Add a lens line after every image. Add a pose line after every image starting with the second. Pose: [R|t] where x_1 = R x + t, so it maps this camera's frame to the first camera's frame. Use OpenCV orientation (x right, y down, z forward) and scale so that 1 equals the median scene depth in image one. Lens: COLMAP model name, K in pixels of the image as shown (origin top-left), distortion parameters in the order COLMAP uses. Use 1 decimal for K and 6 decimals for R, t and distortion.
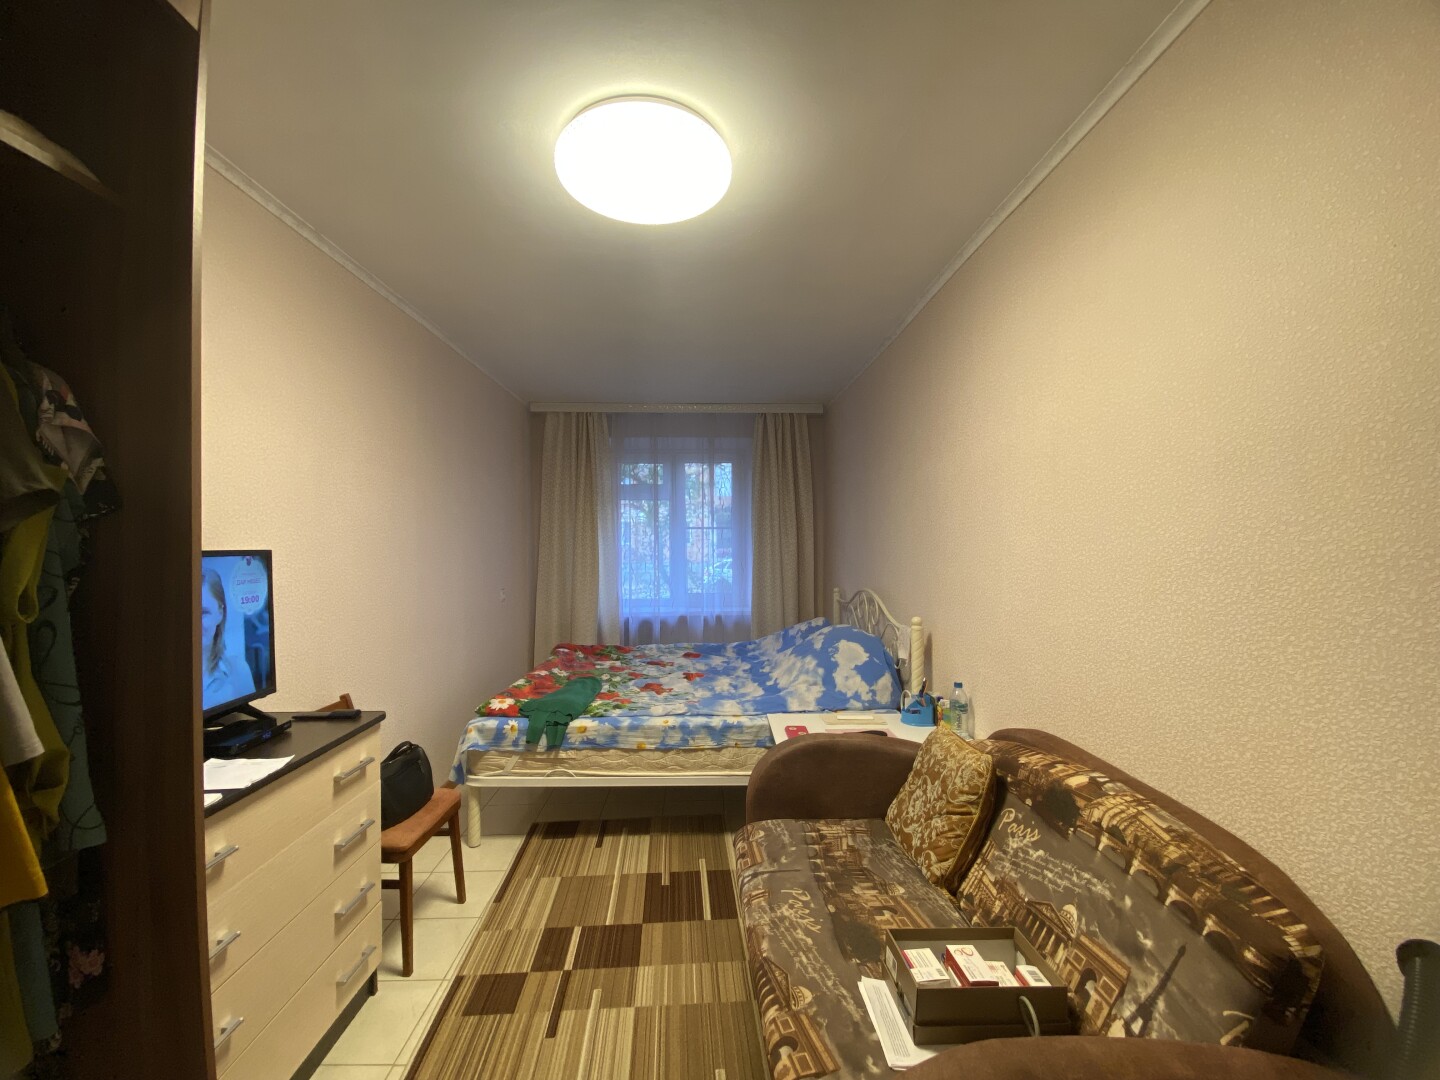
lens RADIAL K [[583.7, 0, 718.5], [0, 583.7, 543.2], [0, 0, 1]] dist [0.001359, -0.012754]
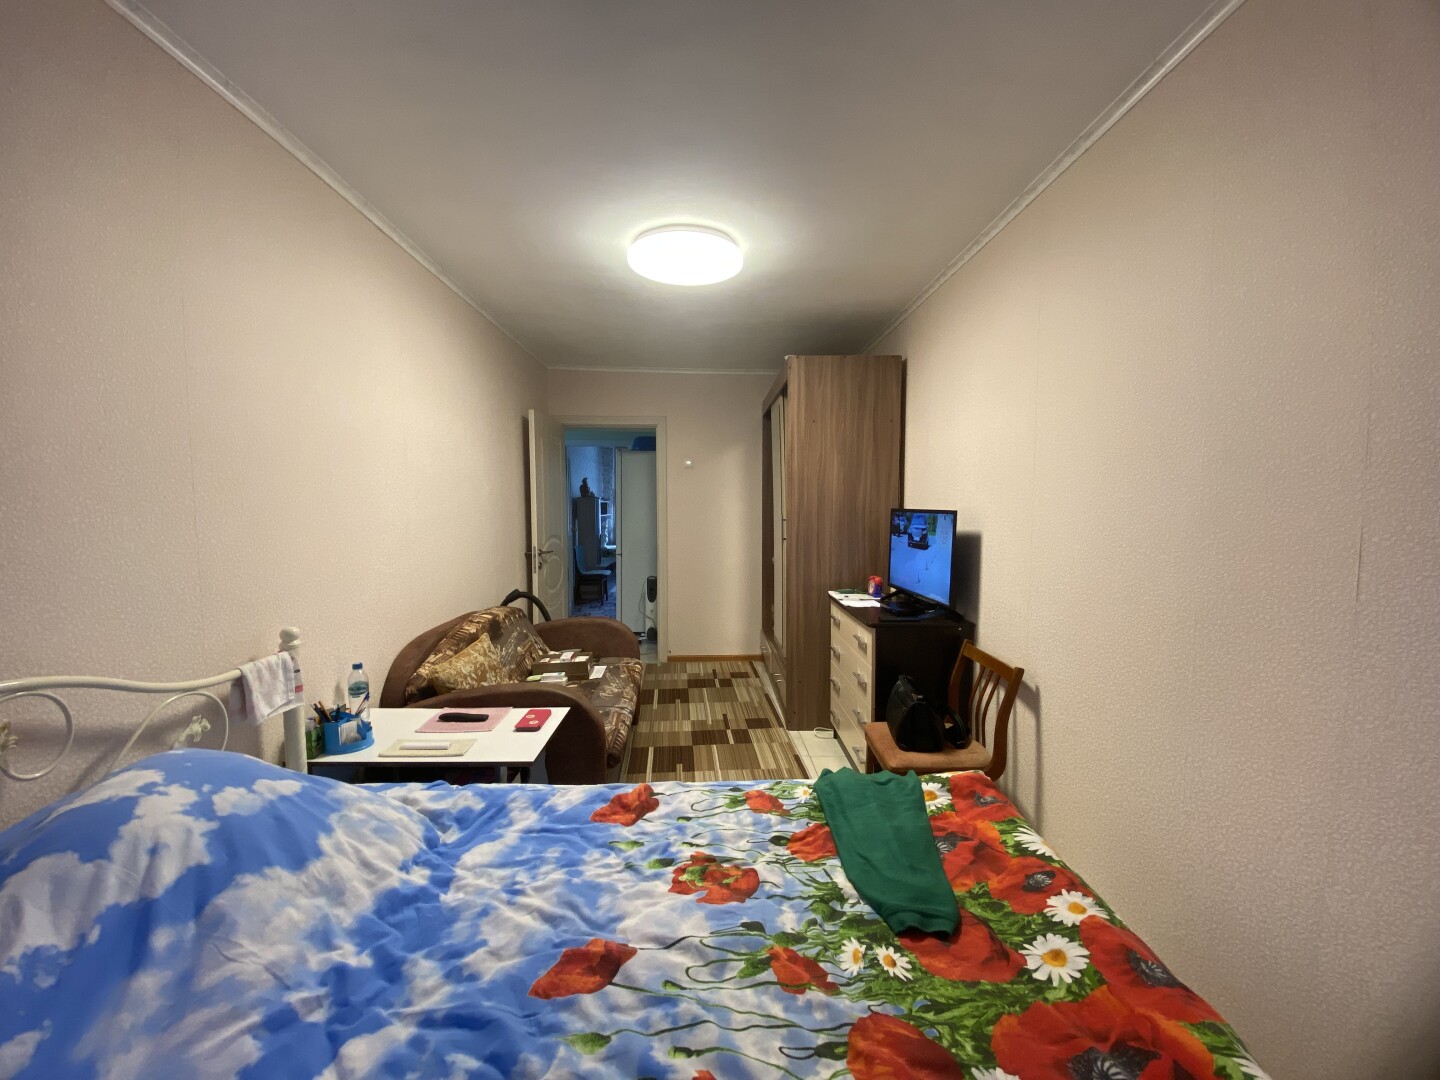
lens RADIAL K [[583.7, 0, 718.5], [0, 583.7, 543.2], [0, 0, 1]] dist [0.001359, -0.012754]
pose [[-0.999980, 0.003483, -0.005319, -0.215302], [0.003150, 0.998113, 0.061318, 0.004914], [0.005523, 0.061300, -0.998104, 2.825429]]
